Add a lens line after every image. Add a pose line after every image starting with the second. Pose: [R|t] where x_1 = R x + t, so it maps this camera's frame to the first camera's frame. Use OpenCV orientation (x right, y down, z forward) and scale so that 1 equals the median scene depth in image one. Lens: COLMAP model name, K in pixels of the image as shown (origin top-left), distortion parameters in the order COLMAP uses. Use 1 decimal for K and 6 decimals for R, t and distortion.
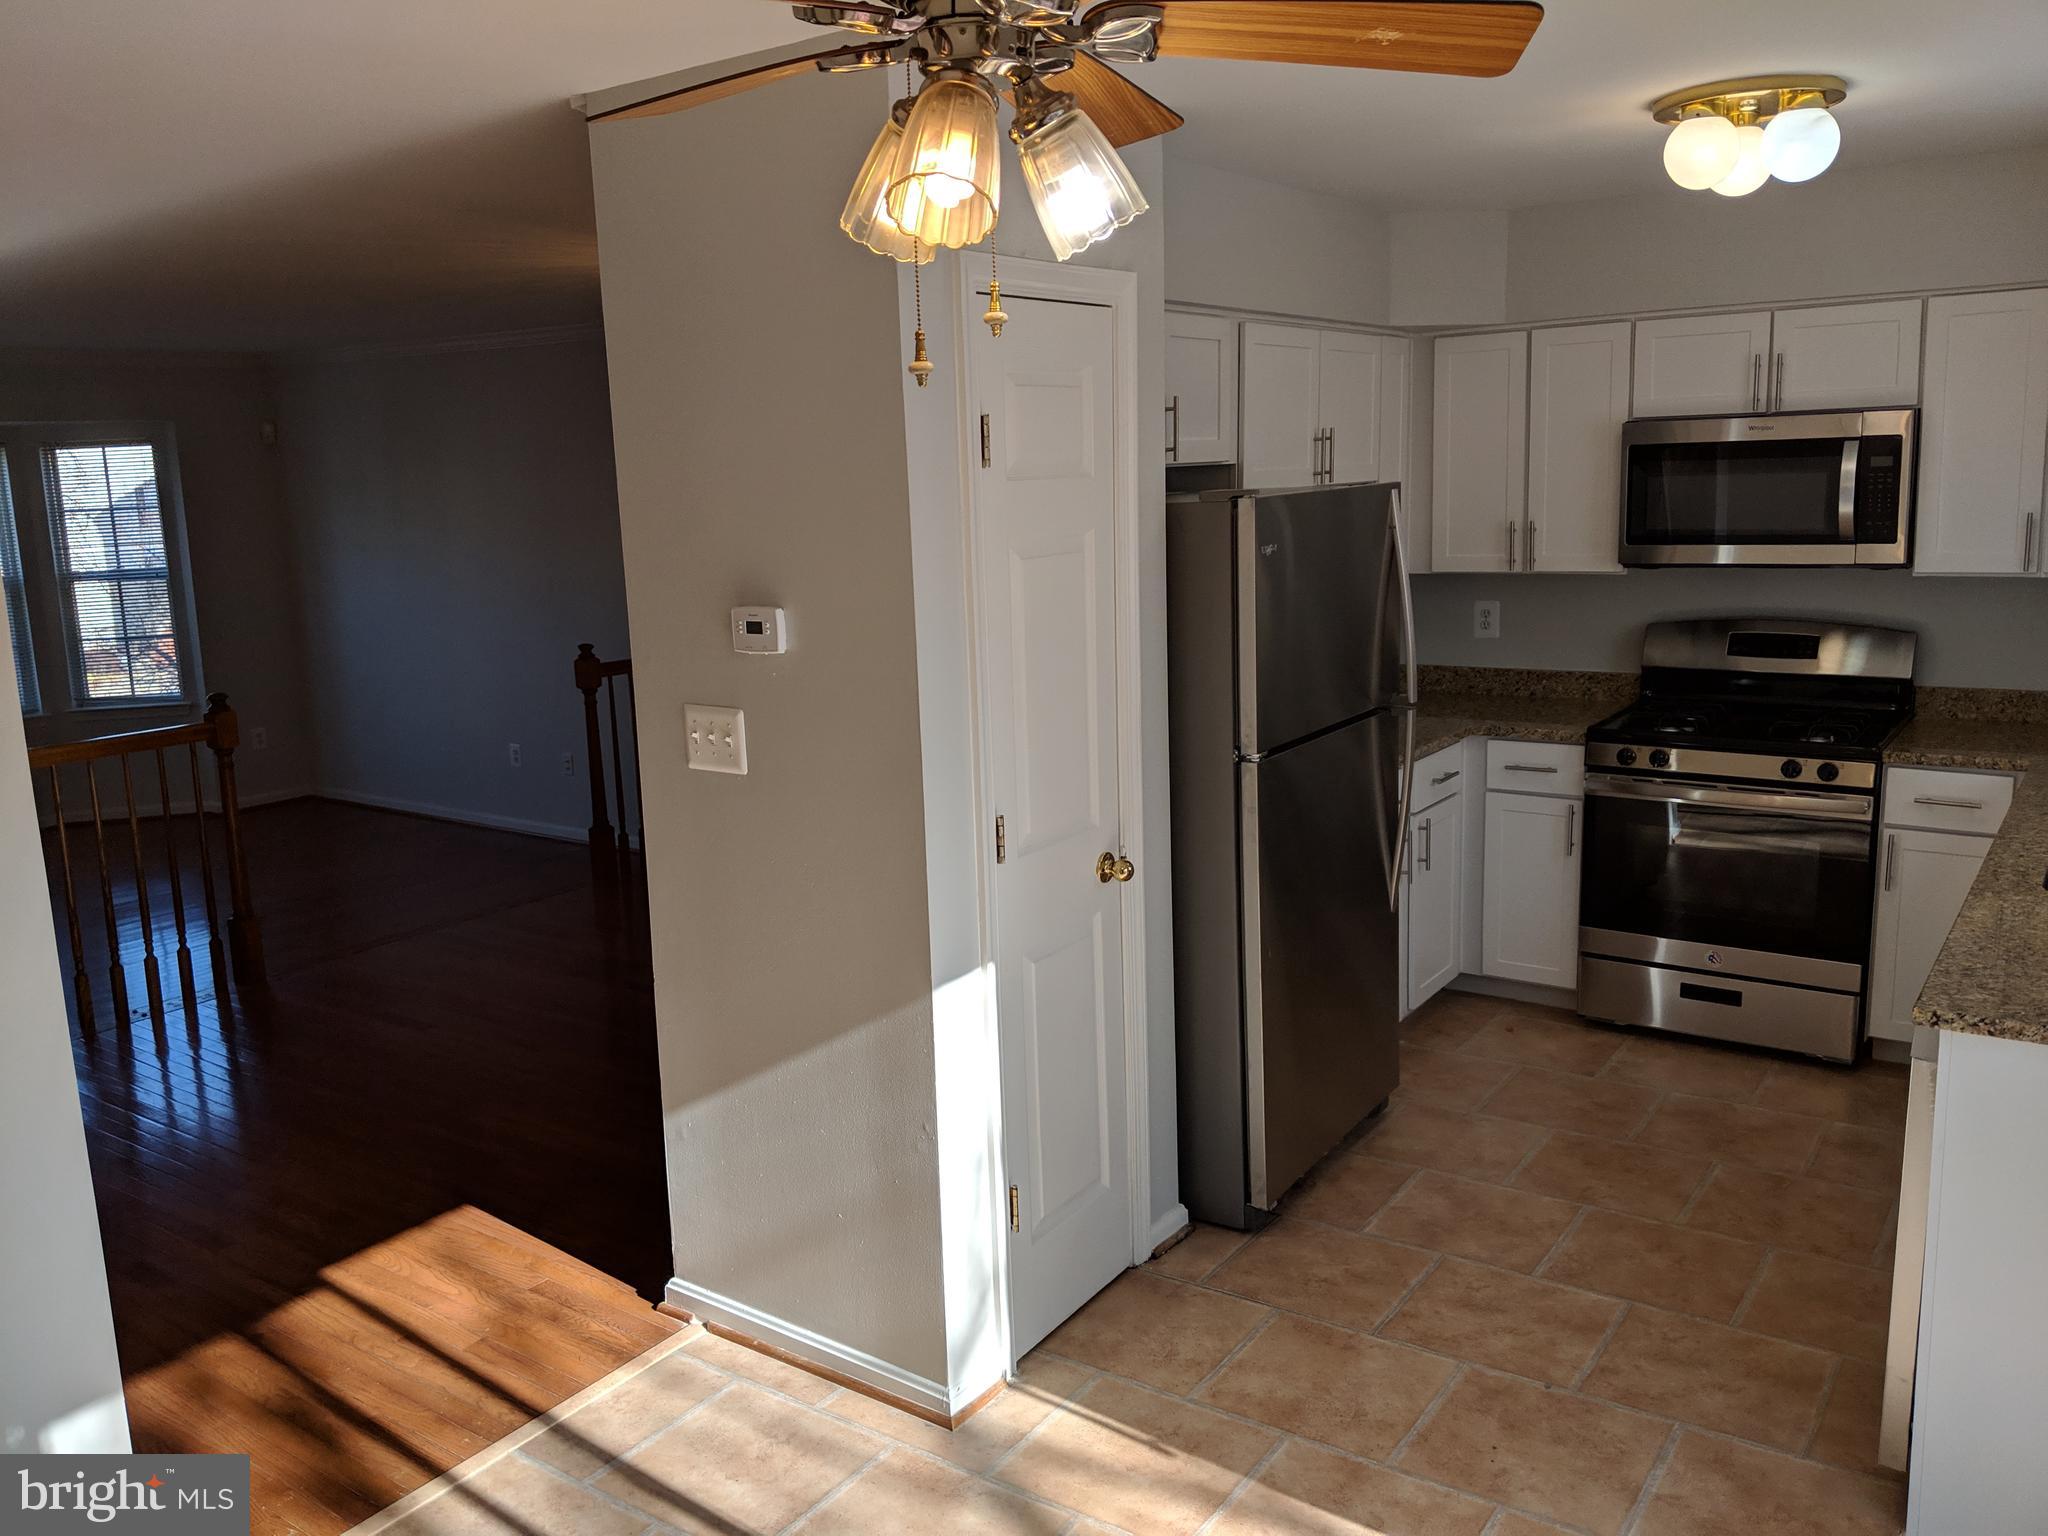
lens RADIAL K [[1617.3, 0, 1011.3], [0, 1617.3, 759.5], [0, 0, 1]] dist [0.048095, -0.024708]
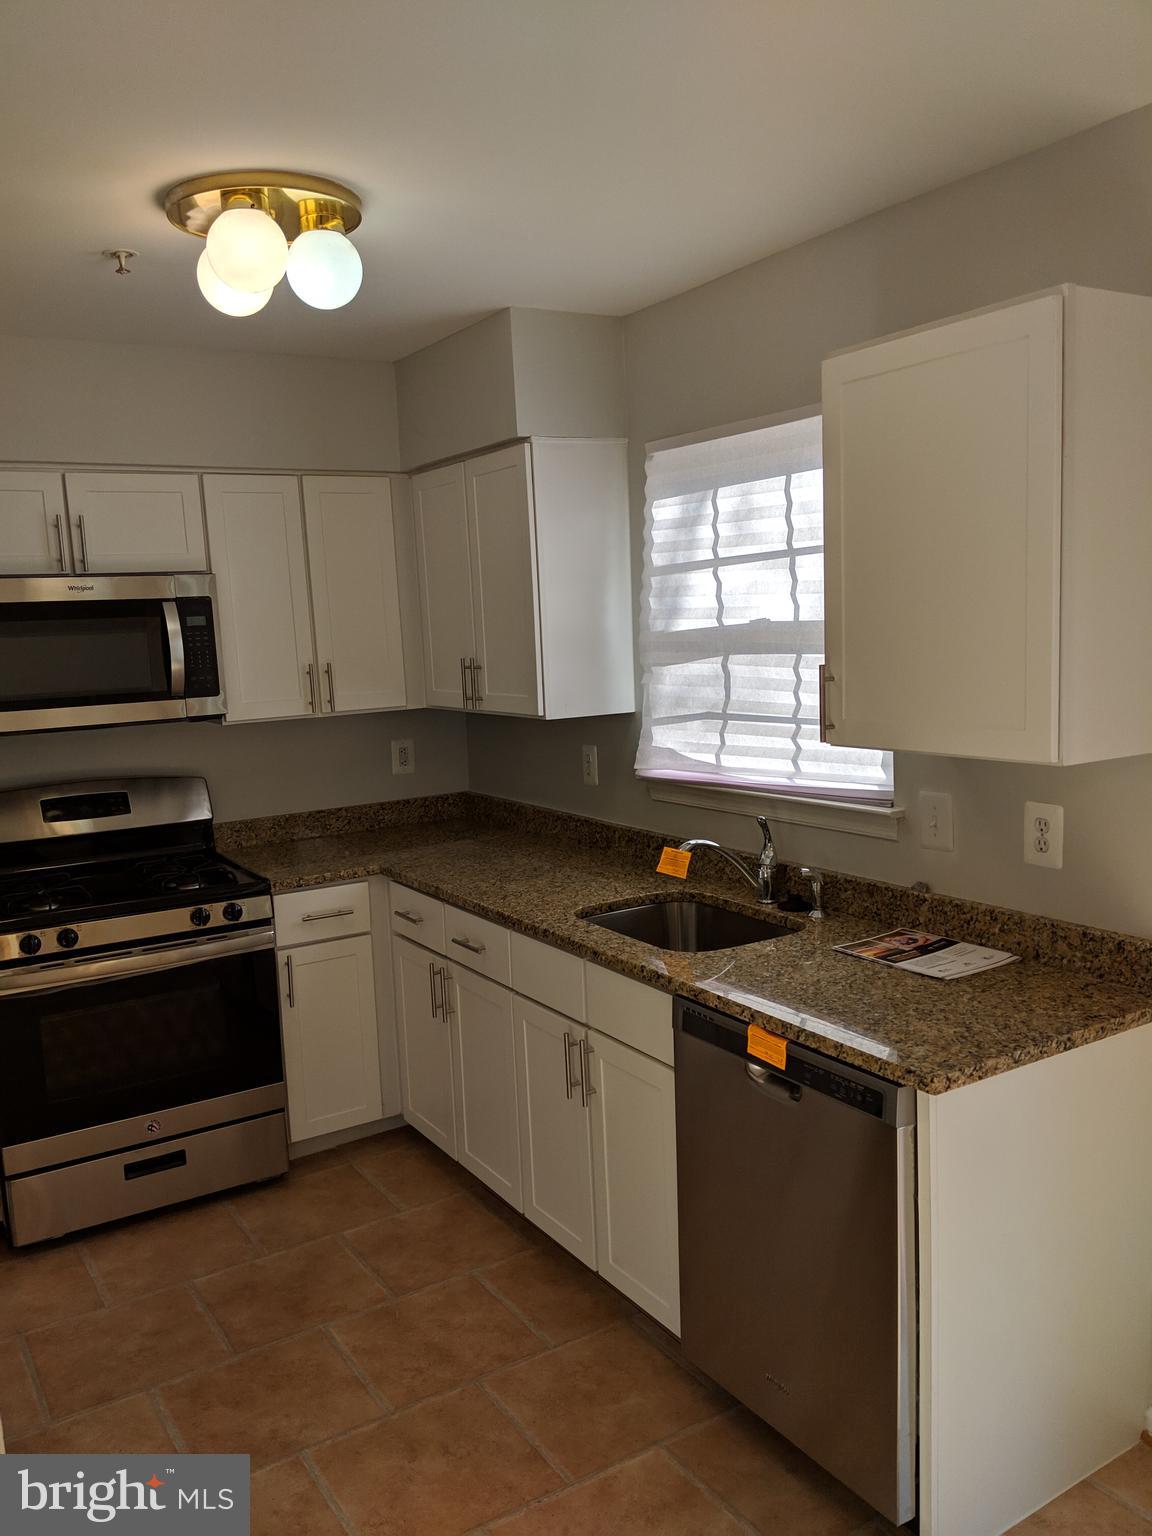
lens RADIAL K [[1213.0, 0, 558.9], [0, 1213.0, 798.6], [0, 0, 1]] dist [0.048095, -0.024708]
pose [[0.389431, -0.118222, 0.913437, -0.121367], [0.196561, 0.979549, 0.042977, -0.055168], [-0.899837, 0.162810, 0.404705, 0.478113]]
